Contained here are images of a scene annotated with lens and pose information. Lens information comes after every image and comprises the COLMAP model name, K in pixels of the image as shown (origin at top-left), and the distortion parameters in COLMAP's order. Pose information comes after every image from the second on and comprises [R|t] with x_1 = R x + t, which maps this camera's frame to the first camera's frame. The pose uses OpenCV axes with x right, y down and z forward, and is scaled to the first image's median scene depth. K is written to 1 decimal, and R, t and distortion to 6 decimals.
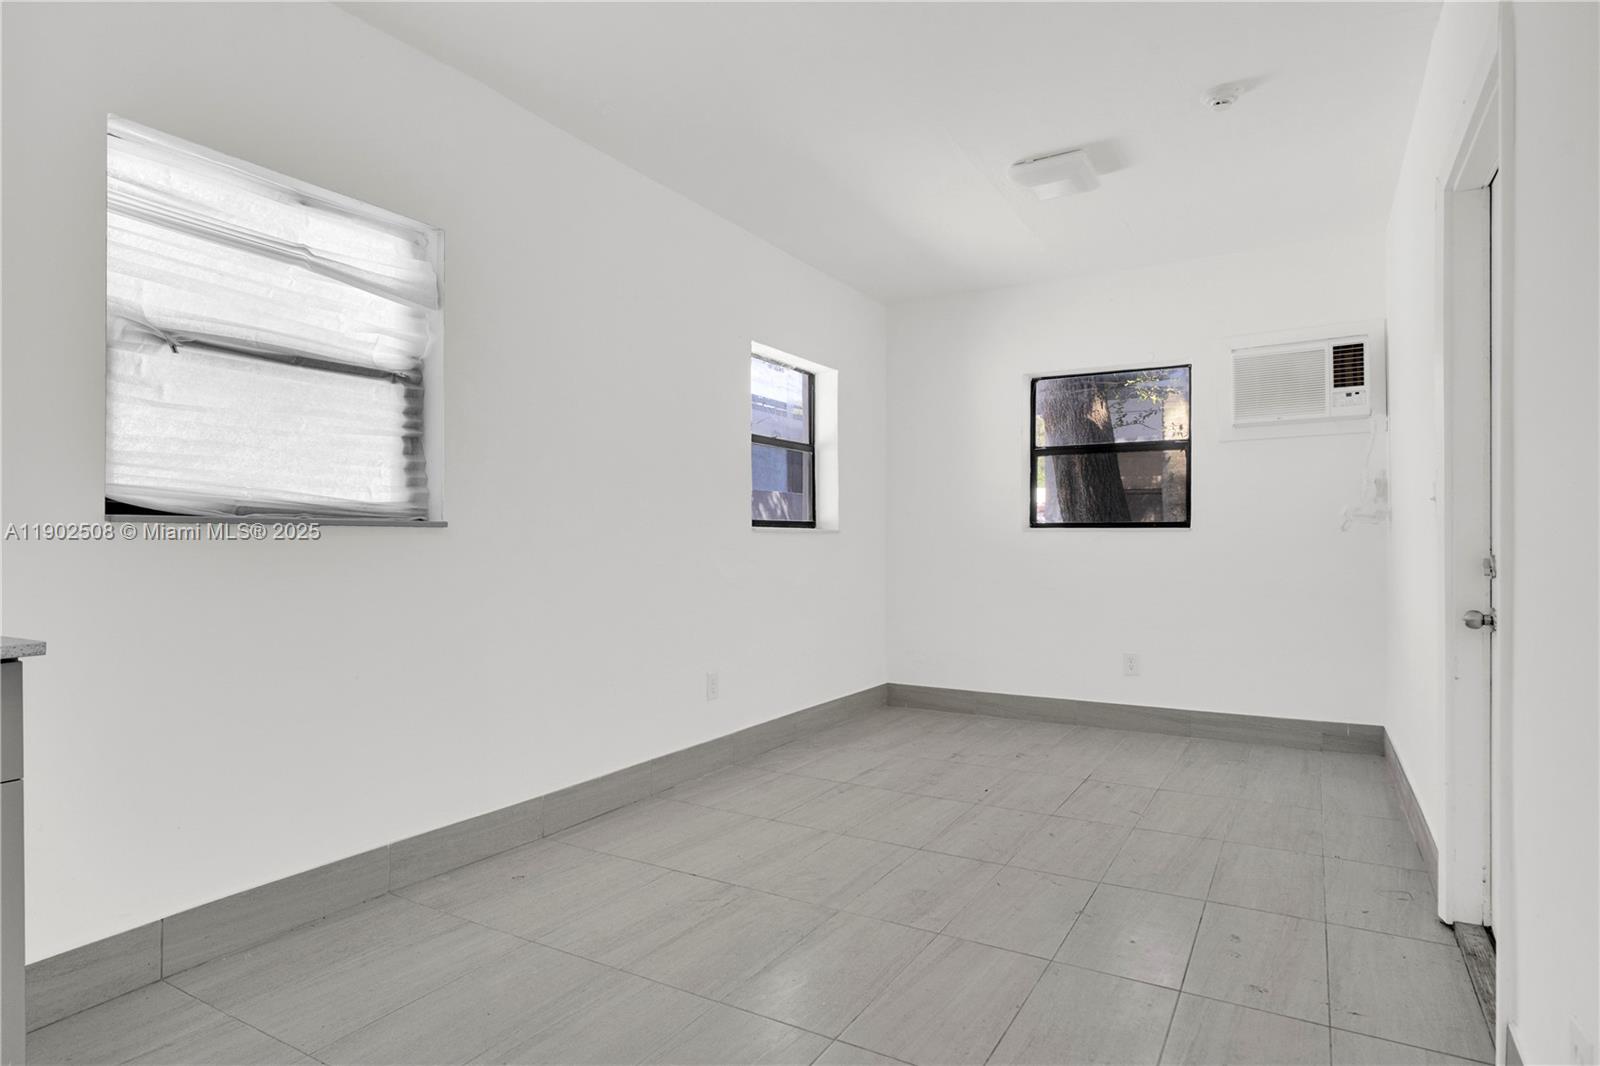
lens RADIAL K [[881.3, 0, 800.0], [0, 881.3, 533.0], [0, 0, 1]] dist [-0.001619, -0.000143]
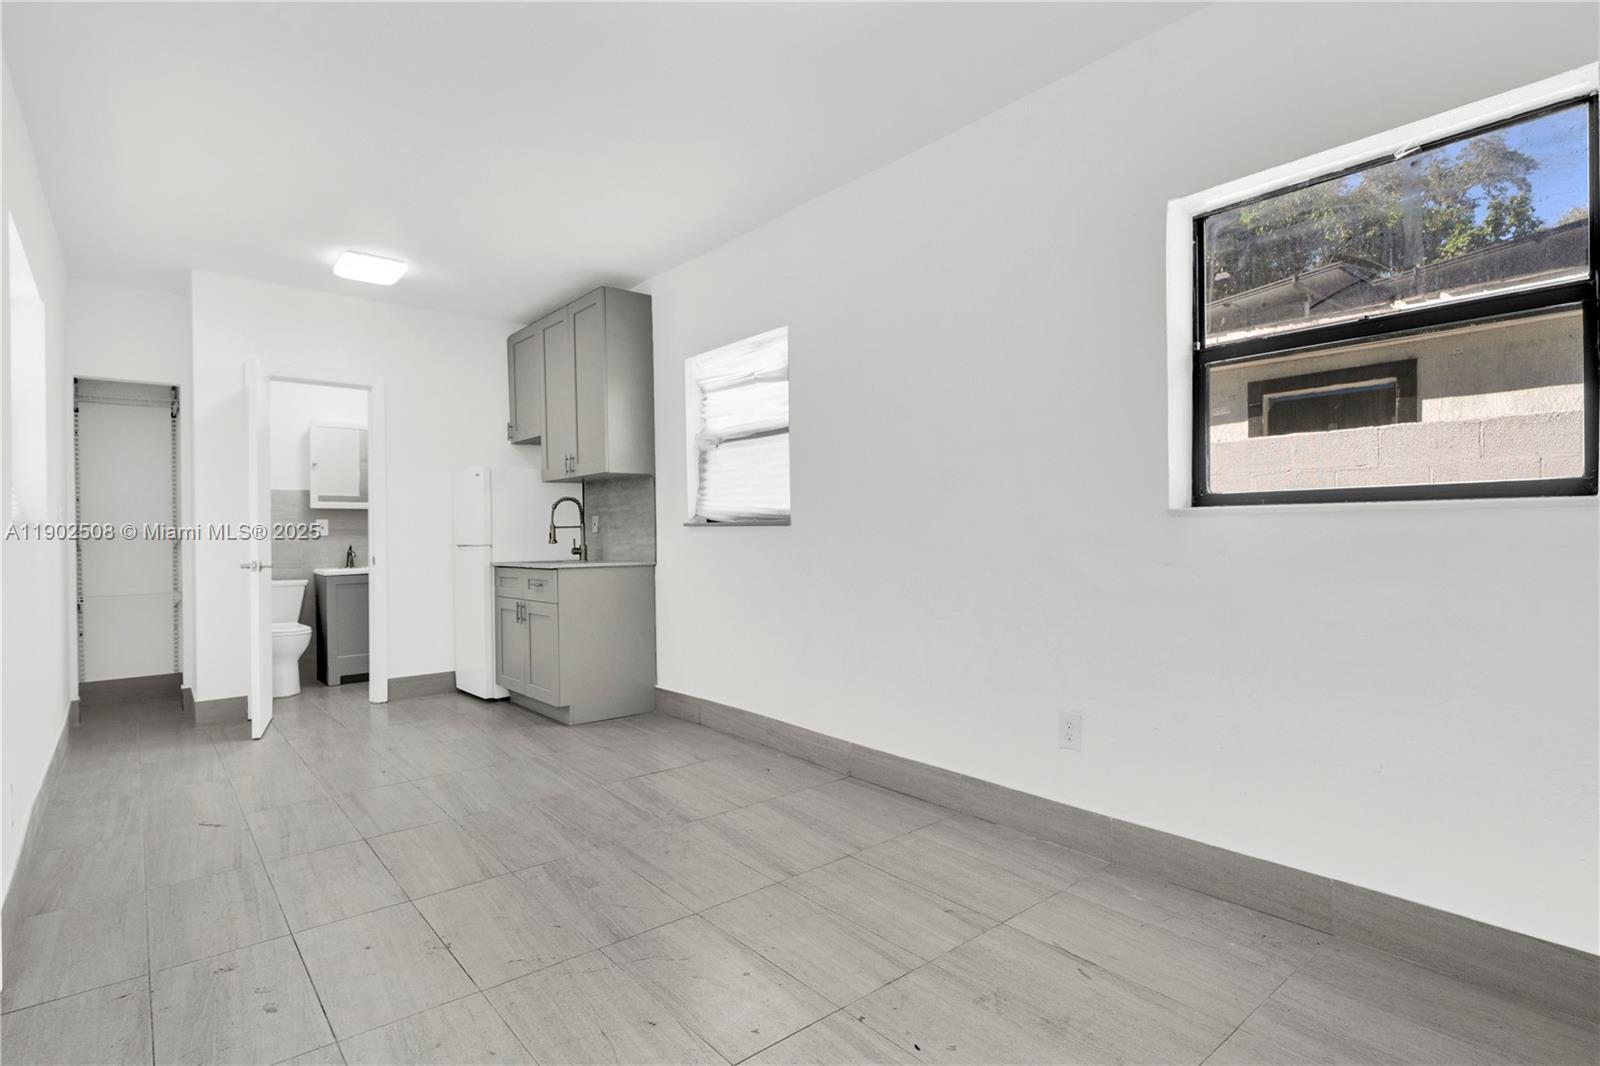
lens RADIAL K [[808.9, 0, 782.2], [0, 808.9, 532.6], [0, 0, 1]] dist [0.003175, 0.000676]
pose [[-0.355723, 0.006807, -0.934567, 0.884709], [0.018586, 0.999827, 0.000207, 0.006673], [0.934406, -0.017296, -0.355788, 1.476488]]
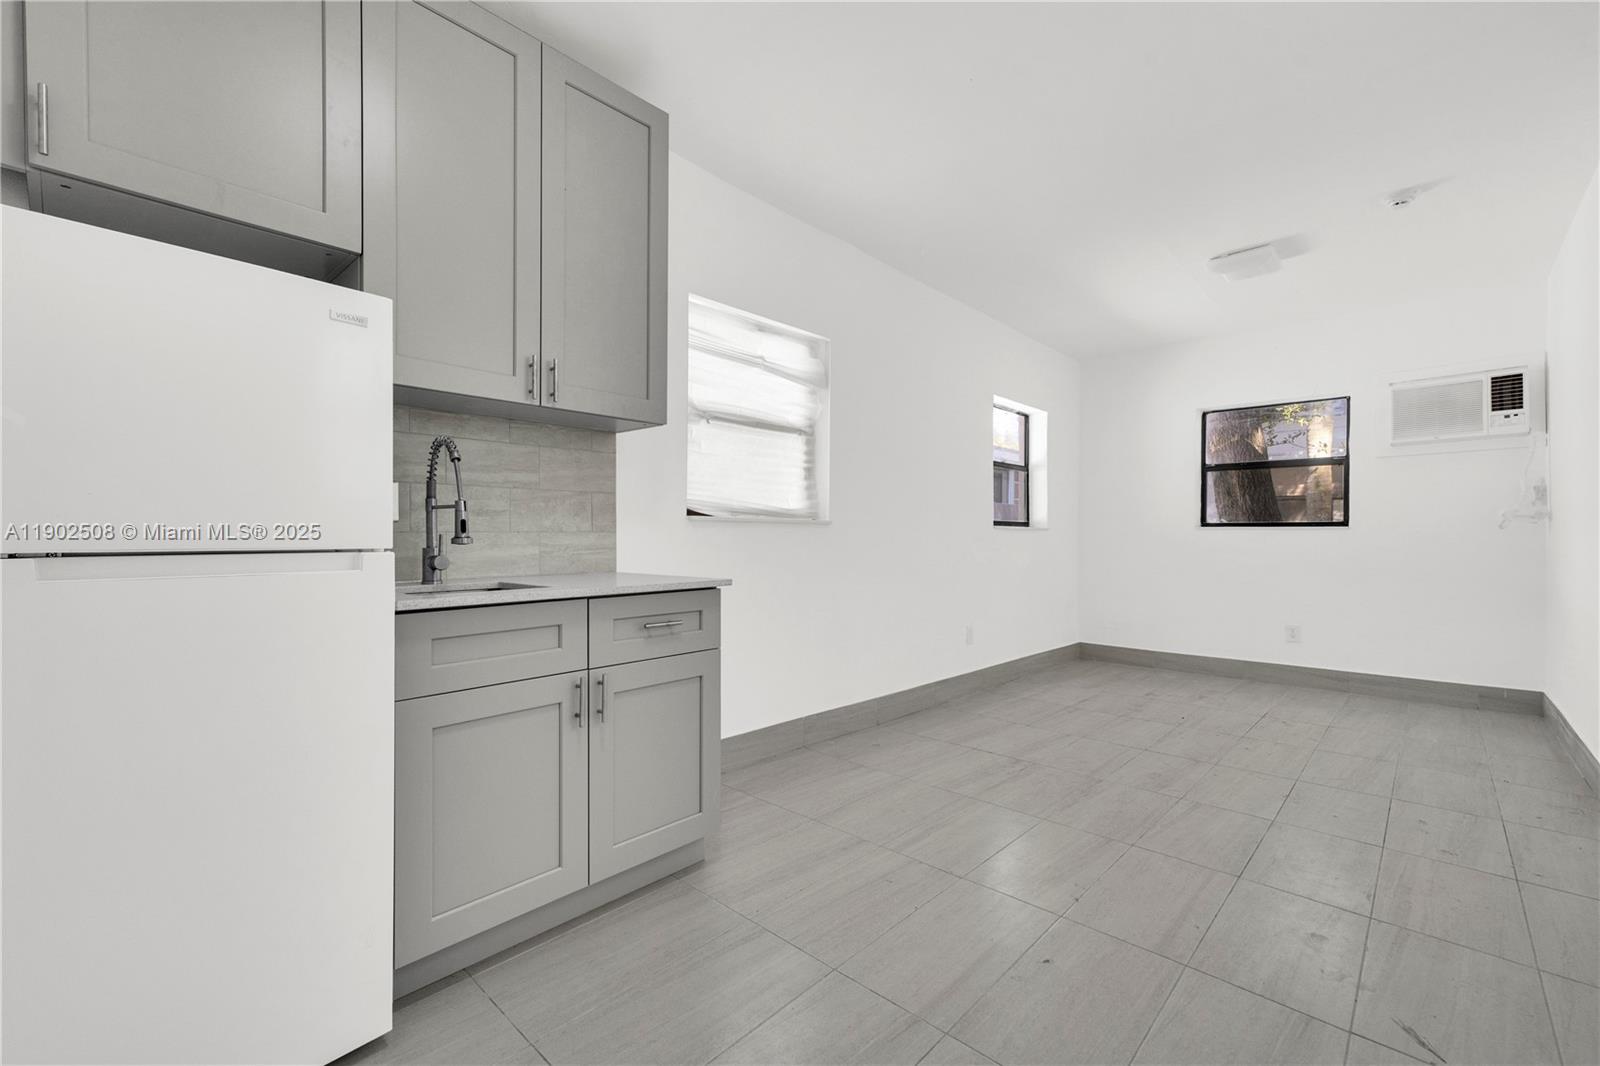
lens RADIAL K [[680.9, 0, 796.1], [0, 680.9, 533.3], [0, 0, 1]] dist [0.012626, 0.000485]
pose [[0.975093, 0.003117, -0.221775, -0.188026], [-0.003187, 0.999995, 0.000041, 0.010493], [0.221774, 0.000666, 0.975098, -0.226220]]
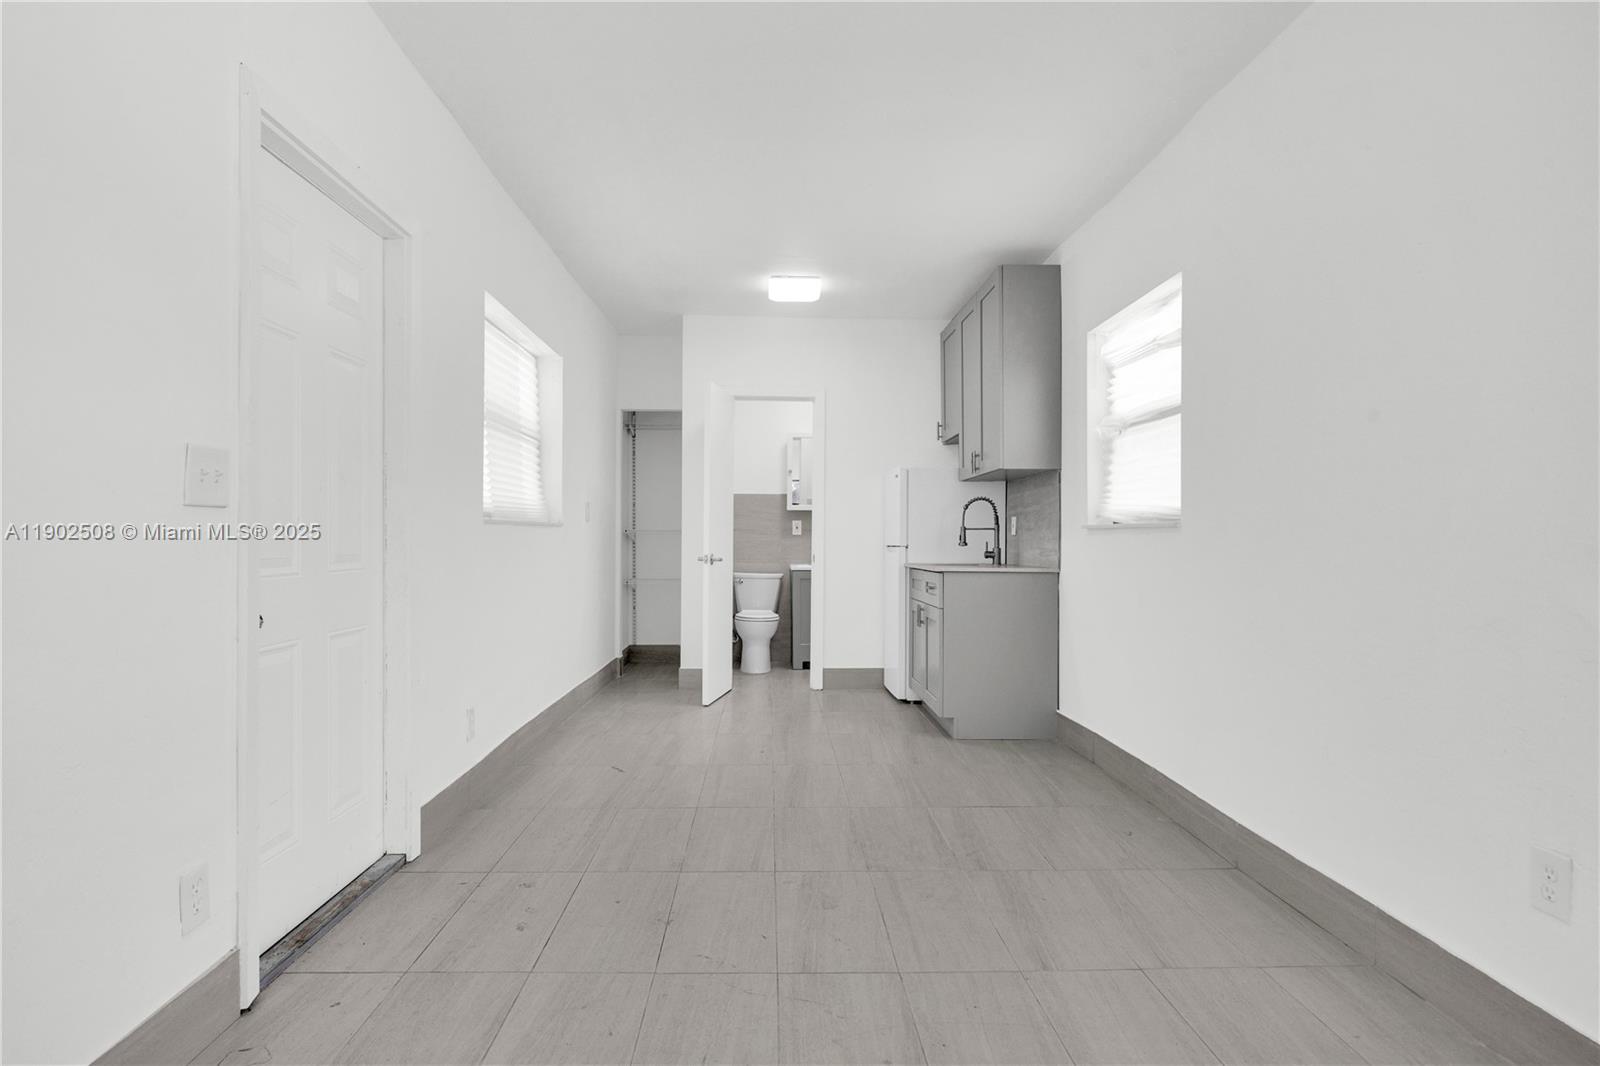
lens RADIAL K [[829.2, 0, 777.3], [0, 829.2, 540.4], [0, 0, 1]] dist [0.000593, 0.000223]
pose [[-0.859173, 0.001247, -0.511683, 0.615737], [0.001768, 0.999998, -0.000532, 0.010541], [0.511682, -0.001361, -0.859174, 1.669808]]
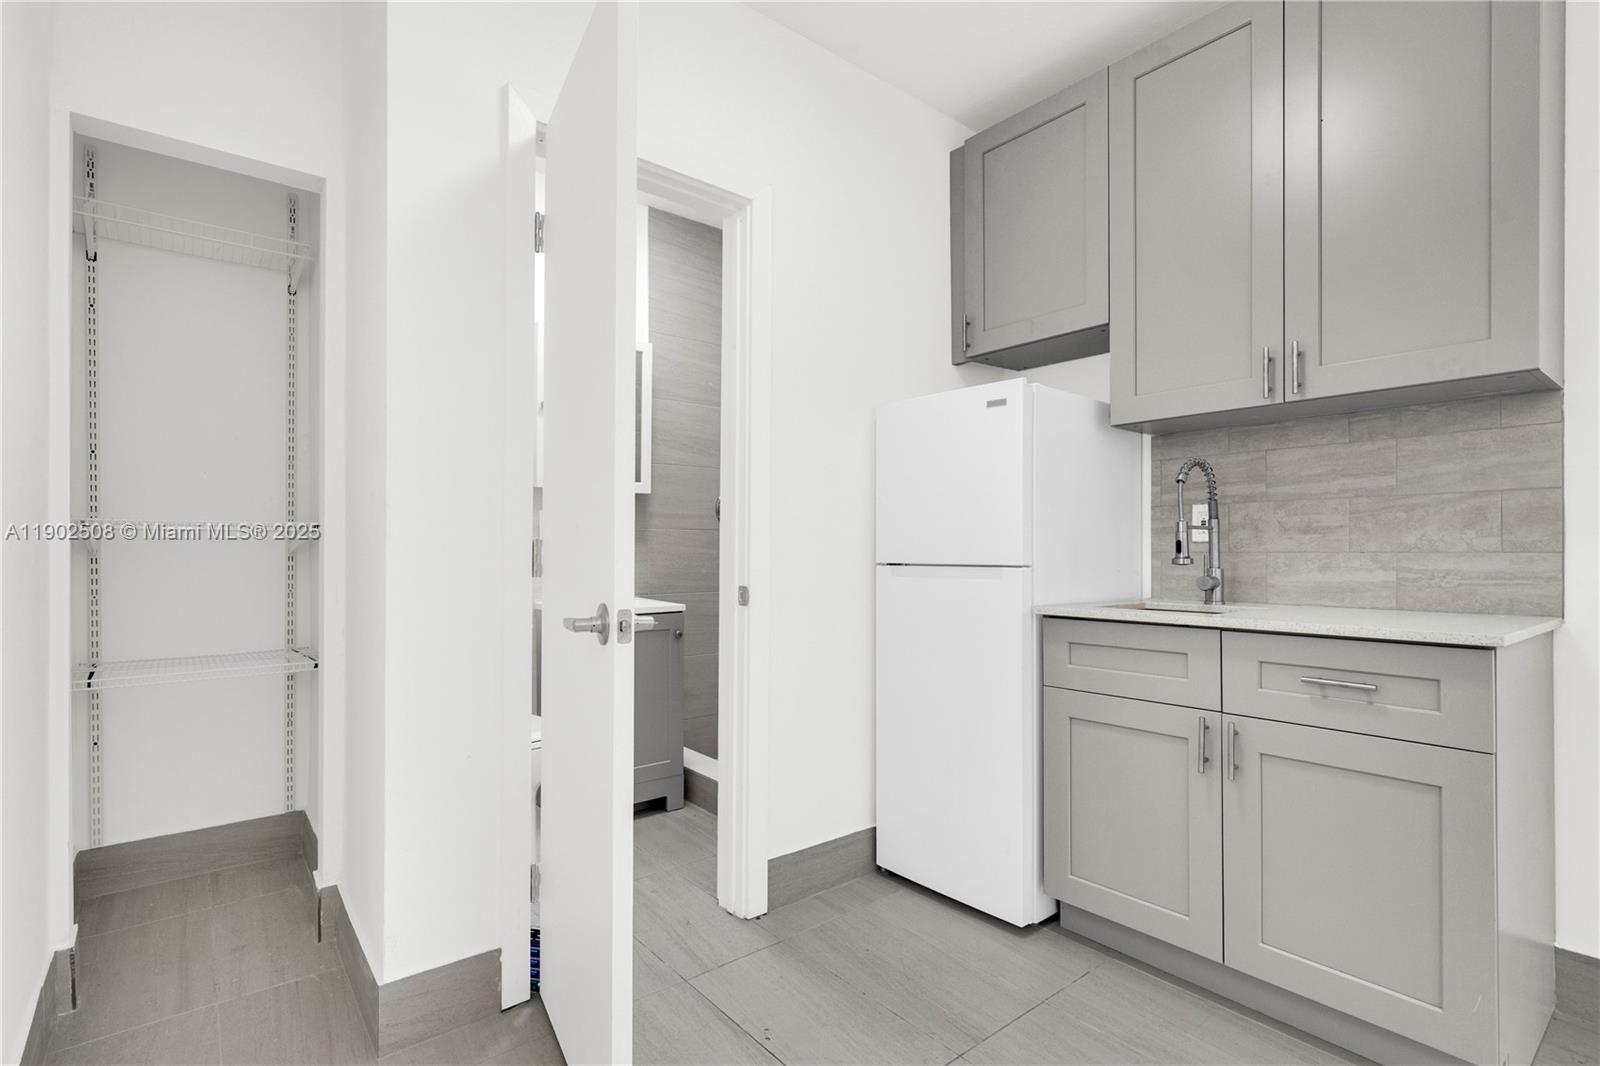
lens RADIAL K [[761.2, 0, 788.8], [0, 761.2, 551.5], [0, 0, 1]] dist [0.000794, 0.000039]
pose [[-0.367727, 0.001565, -0.929933, 0.179965], [0.001072, 0.999999, 0.001259, 0.007932], [0.929933, -0.000534, -0.367728, 0.255627]]
